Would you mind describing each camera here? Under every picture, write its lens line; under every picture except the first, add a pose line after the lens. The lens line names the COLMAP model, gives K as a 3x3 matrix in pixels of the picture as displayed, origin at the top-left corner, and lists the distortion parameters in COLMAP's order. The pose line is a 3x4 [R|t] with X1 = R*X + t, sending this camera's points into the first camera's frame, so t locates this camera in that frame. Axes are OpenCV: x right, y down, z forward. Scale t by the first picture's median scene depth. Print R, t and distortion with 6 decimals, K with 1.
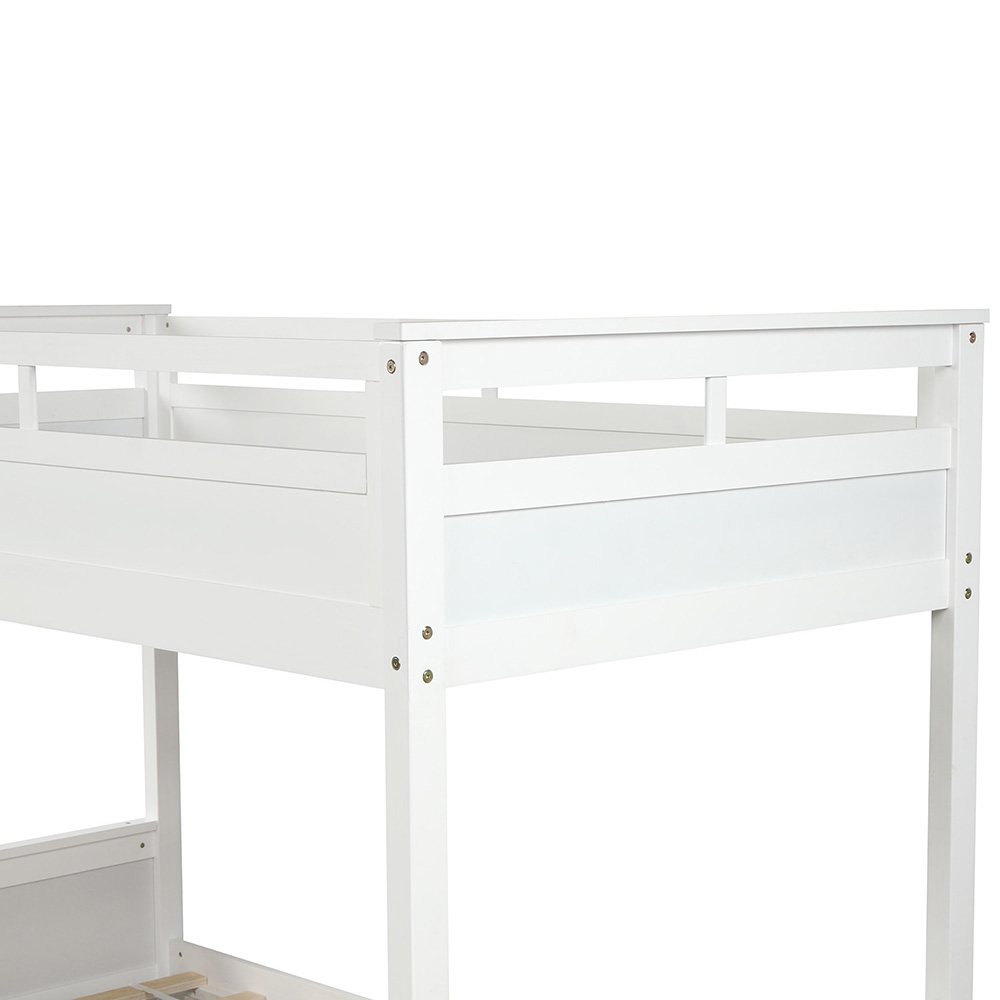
lens RADIAL K [[2450.1, 0, 500.0], [0, 2450.1, 500.7], [0, 0, 1]] dist [0.005304, 0.000000]
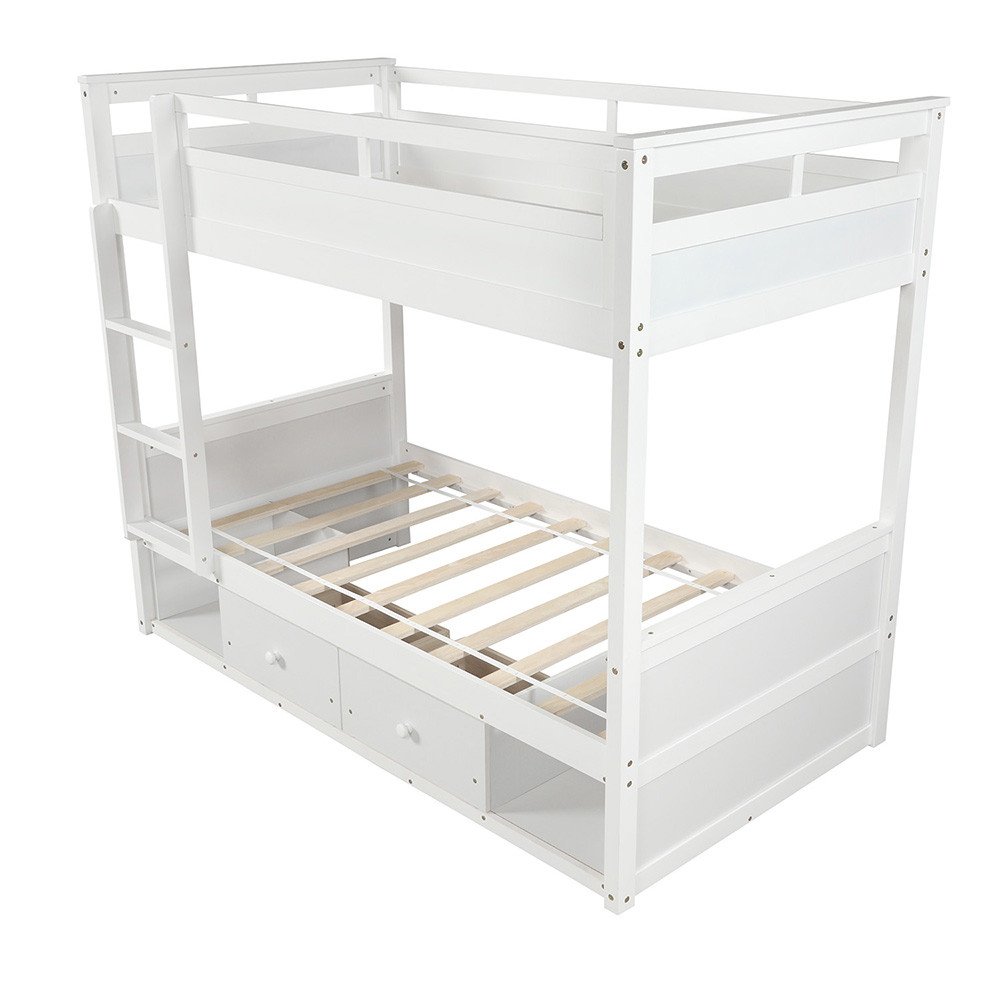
lens RADIAL K [[1445.0, 0, 500.9], [0, 1445.0, 498.4], [0, 0, 1]] dist [-0.028496, 0.000000]
pose [[0.999998, 0.000267, 0.002019, -0.097228], [-0.000782, 0.965605, 0.260014, -0.068177], [-0.001880, -0.260015, 0.965603, 0.015601]]
